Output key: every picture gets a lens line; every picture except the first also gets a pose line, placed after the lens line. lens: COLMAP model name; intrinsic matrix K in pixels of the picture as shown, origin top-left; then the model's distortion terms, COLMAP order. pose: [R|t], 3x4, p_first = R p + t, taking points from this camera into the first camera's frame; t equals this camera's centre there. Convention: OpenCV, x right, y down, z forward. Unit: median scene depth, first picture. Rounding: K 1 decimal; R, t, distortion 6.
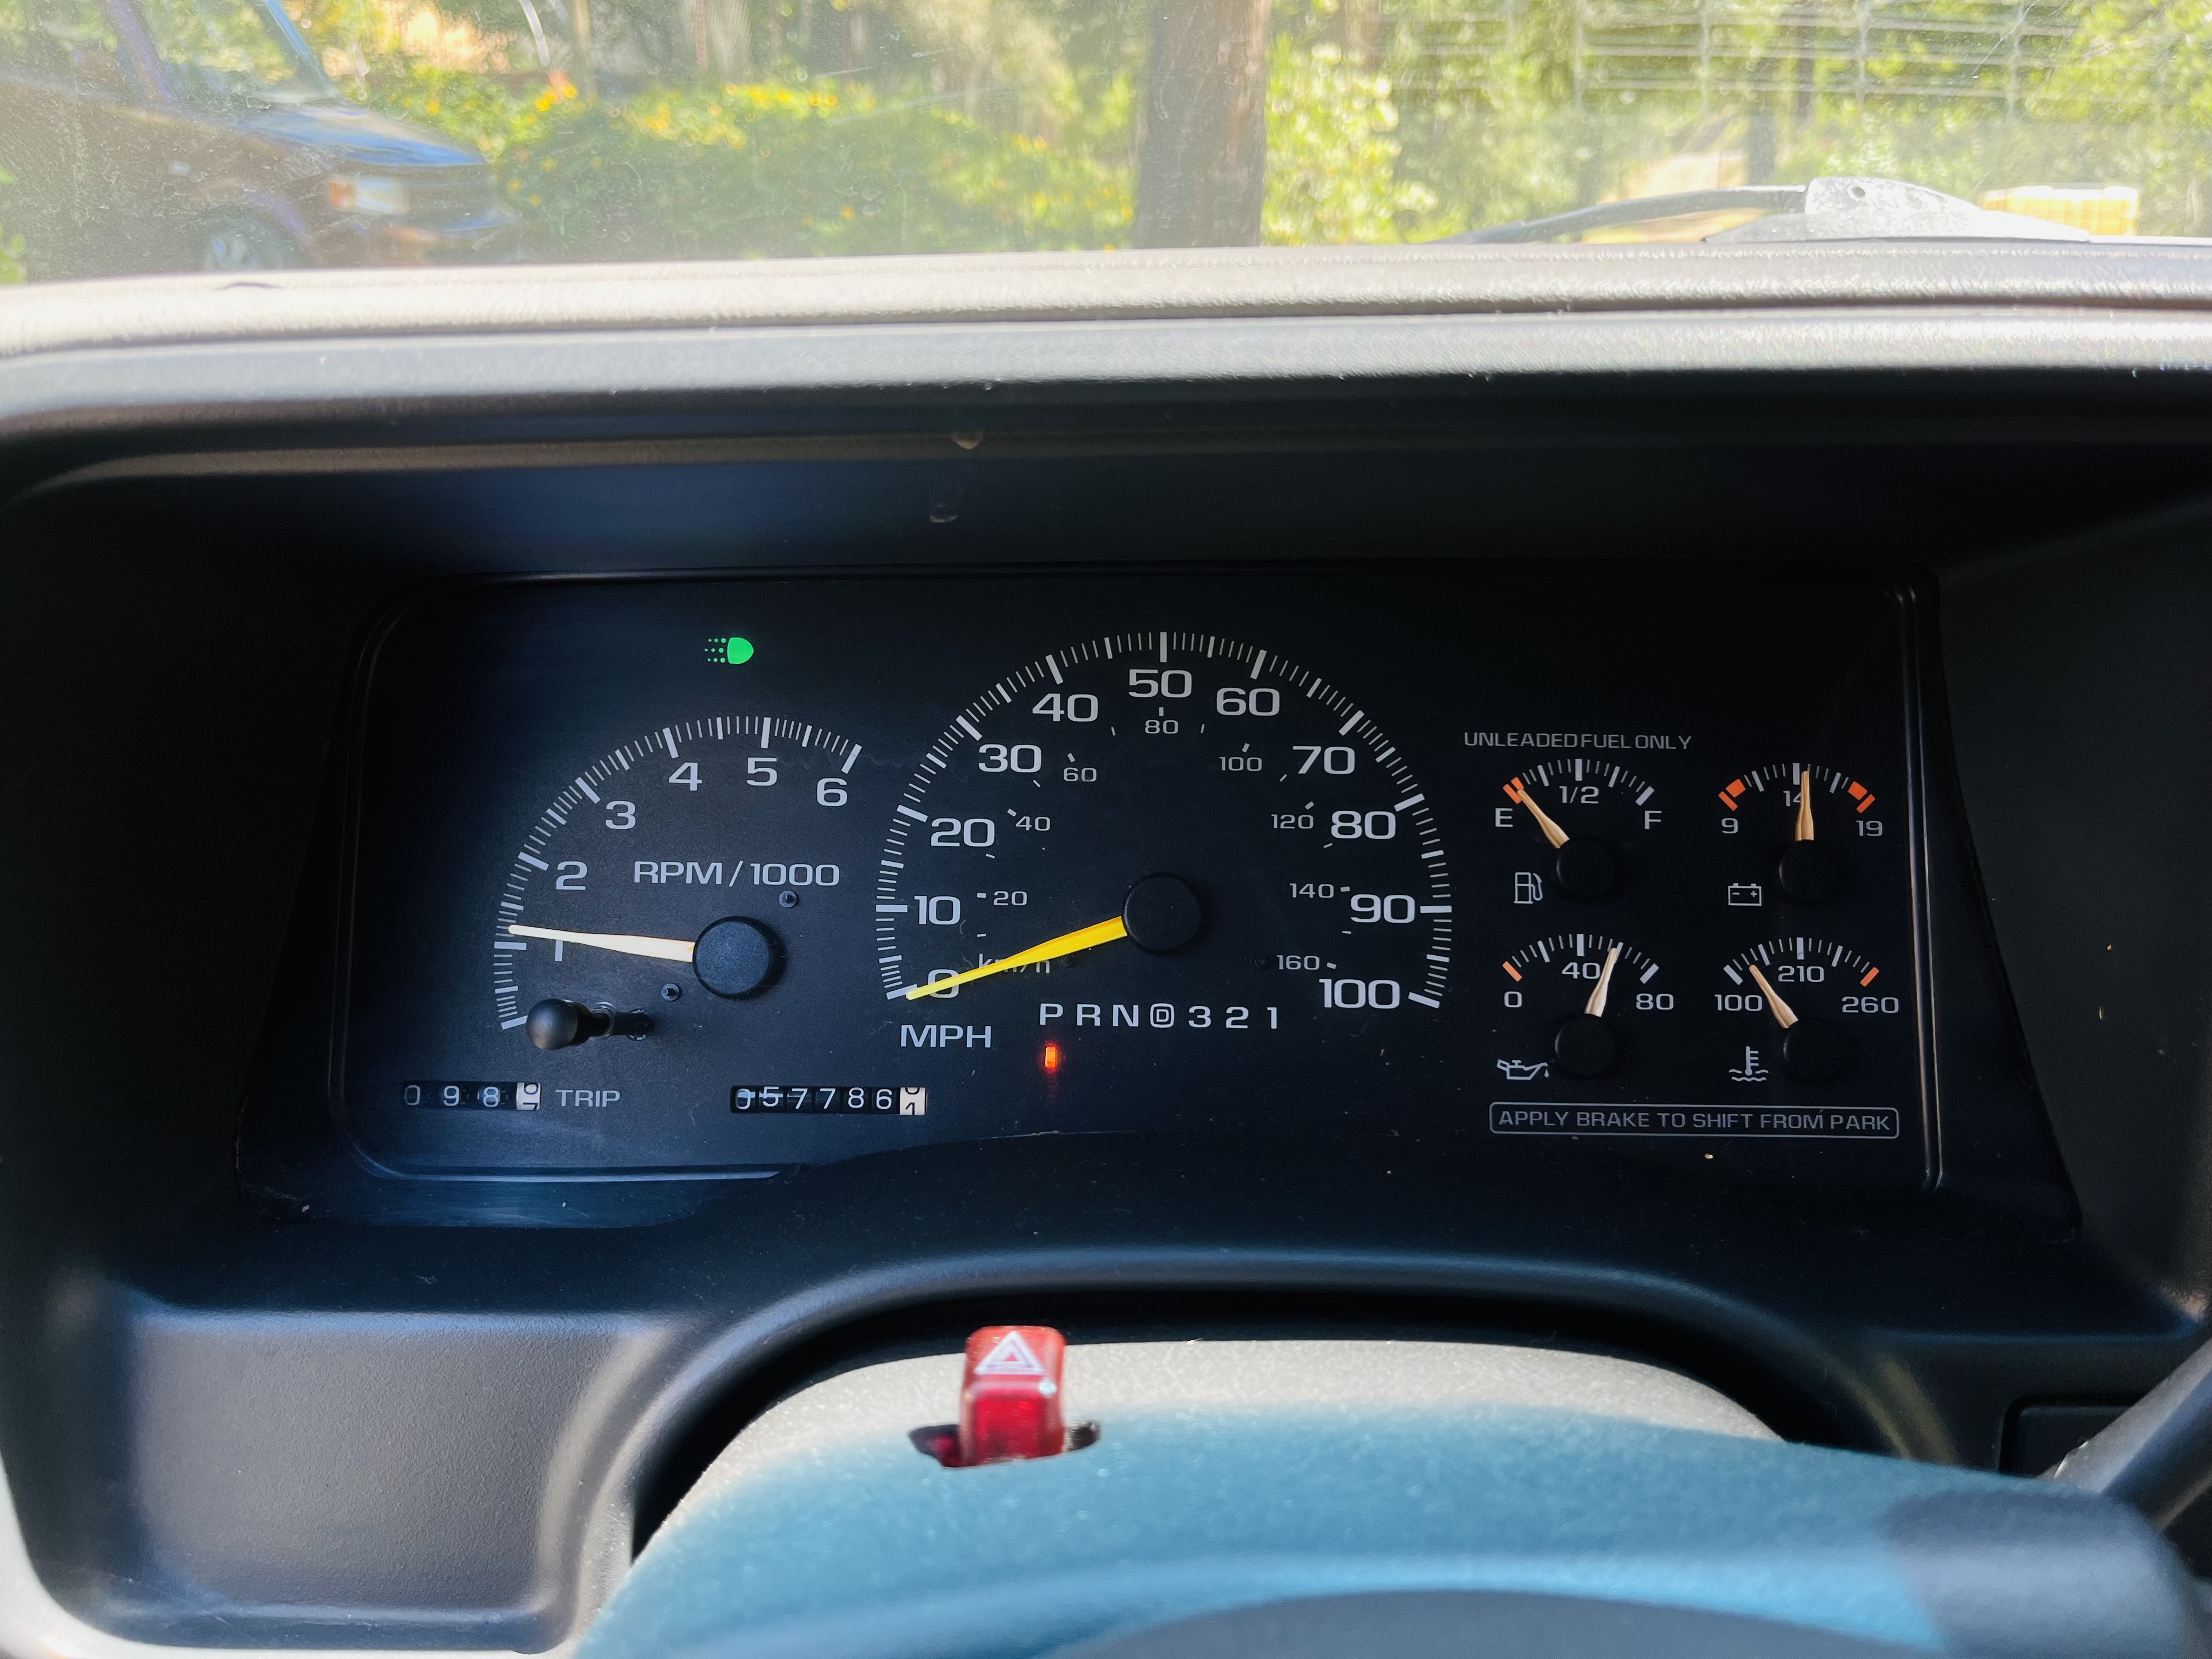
lens RADIAL K [[1709.7, 0, 1106.0], [0, 1709.7, 829.5], [0, 0, 1]] dist [0.086573, -0.088177]
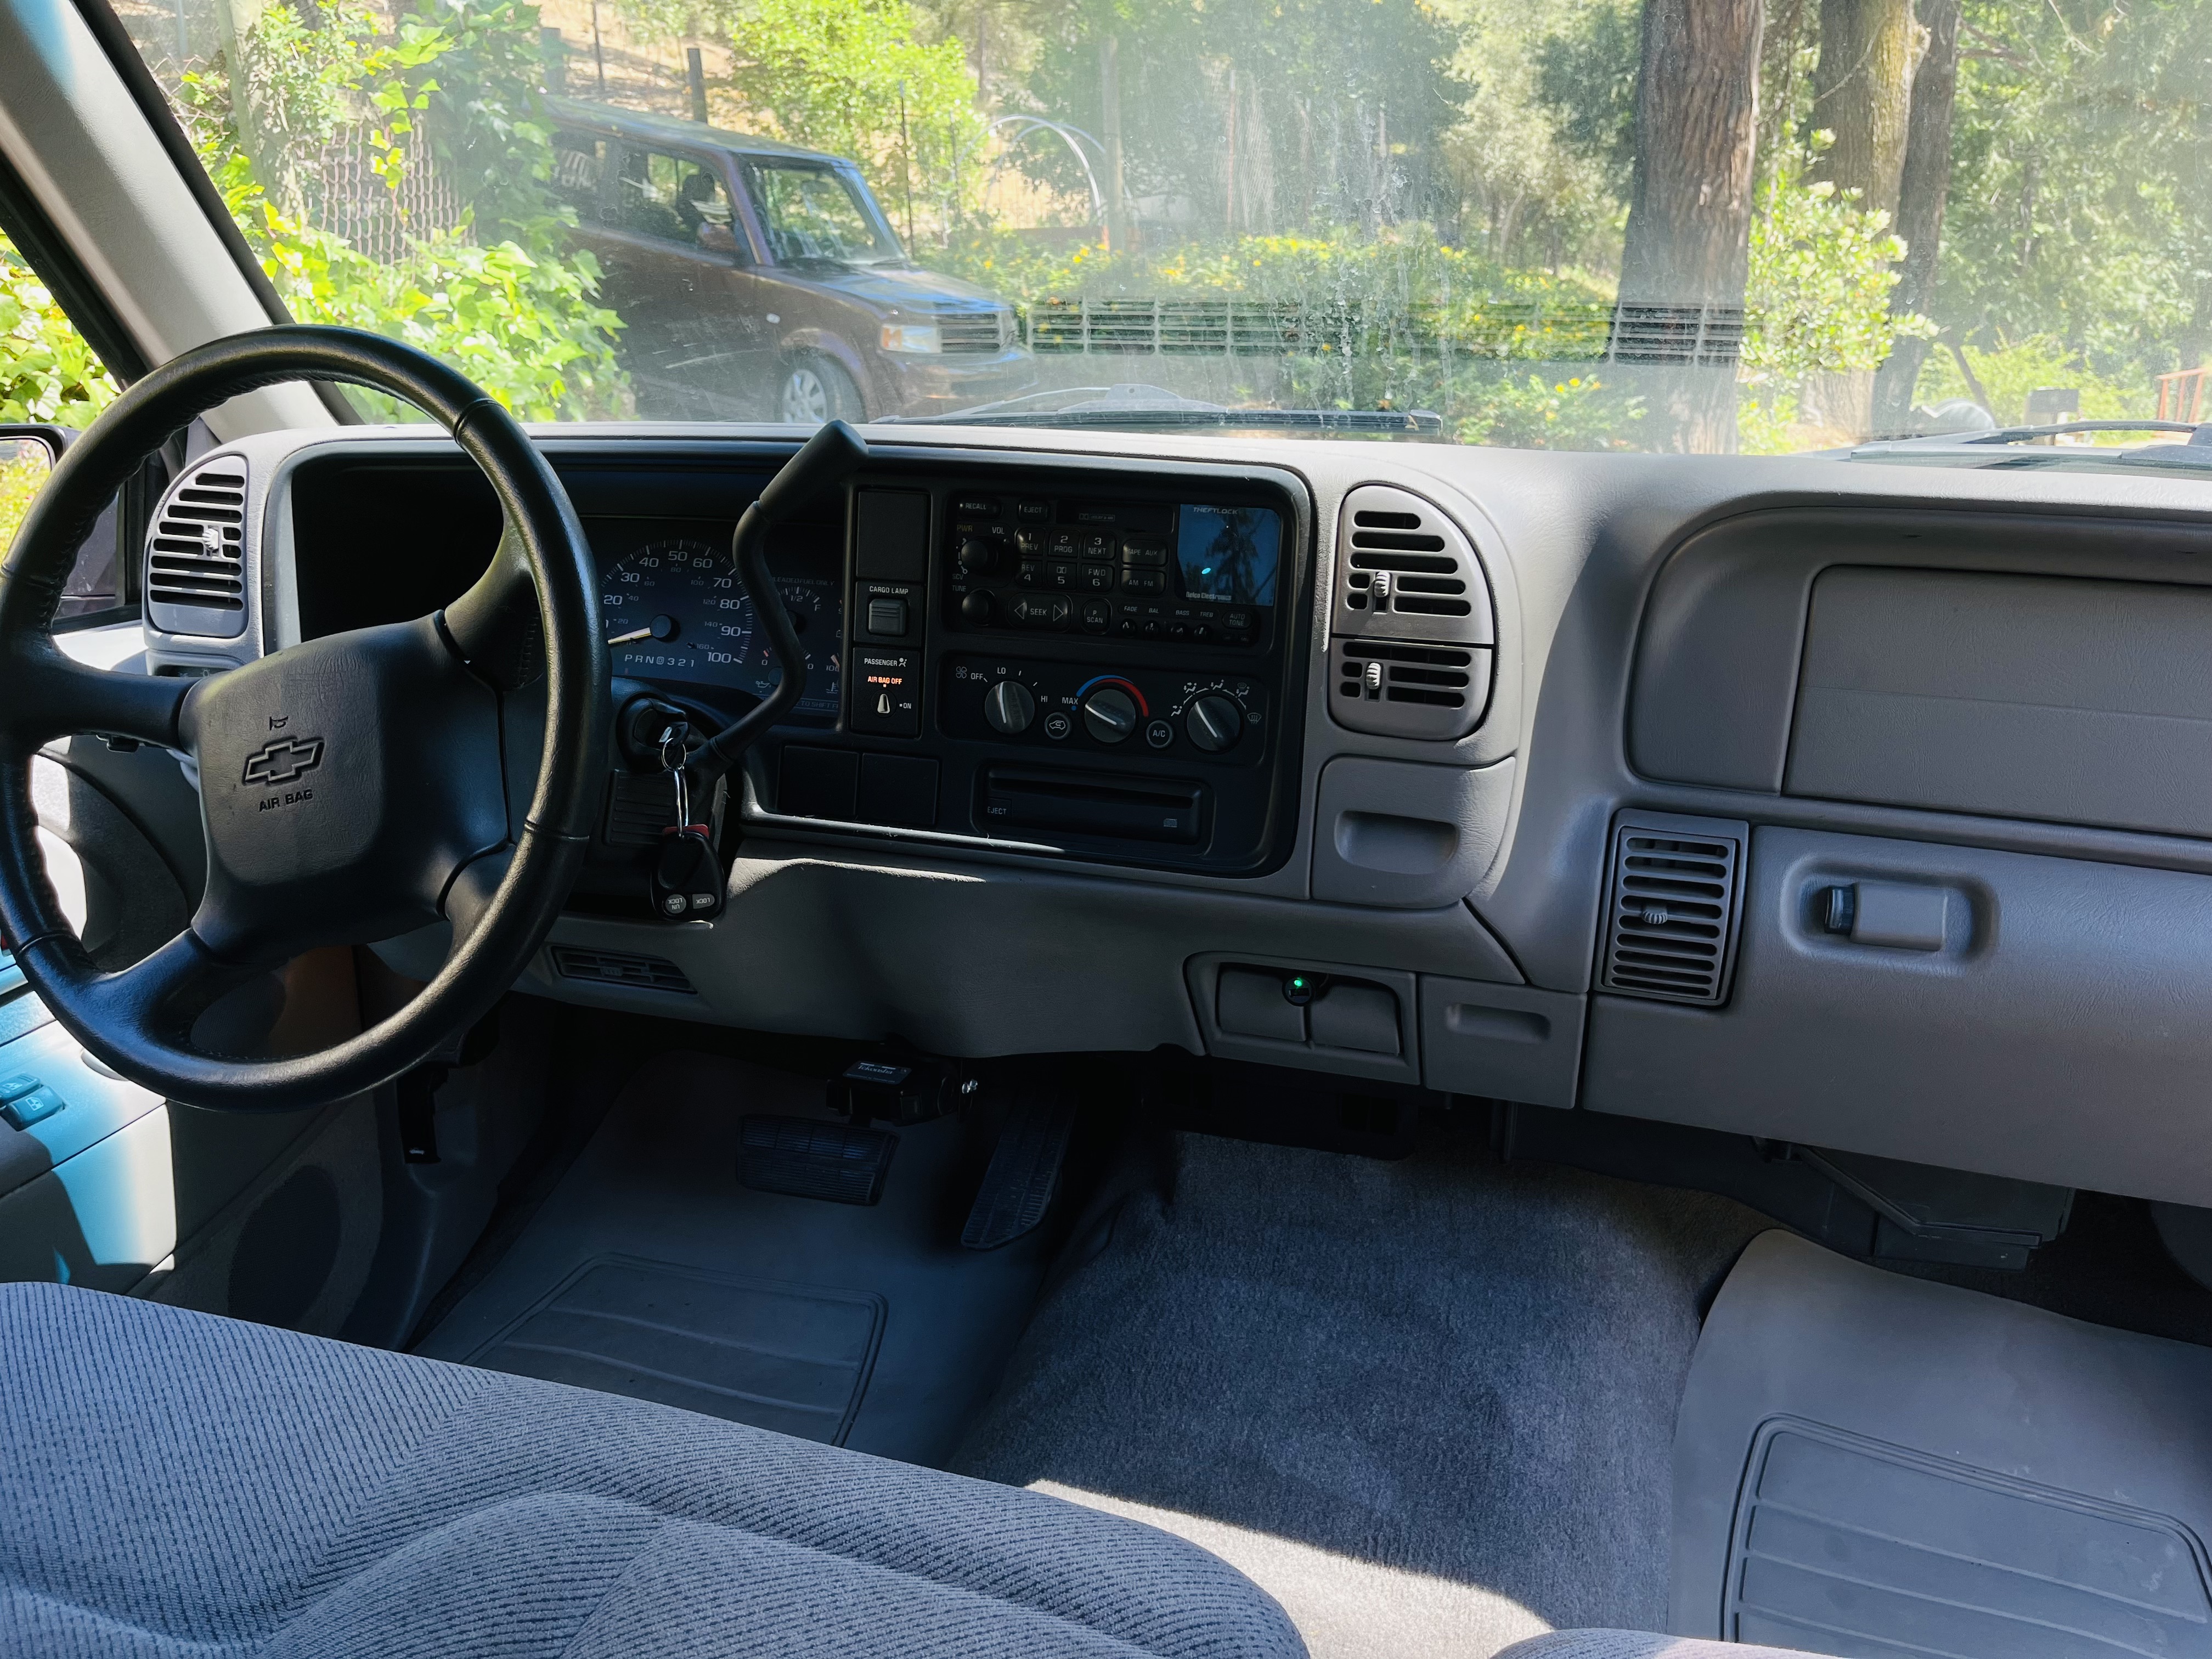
lens RADIAL K [[1709.7, 0, 1106.0], [0, 1709.7, 829.5], [0, 0, 1]] dist [0.086573, -0.088177]
pose [[0.951215, 0.084231, -0.296809, 0.101543], [-0.103452, 0.993396, -0.049628, 0.028082], [0.290669, 0.077913, 0.953646, -0.099253]]
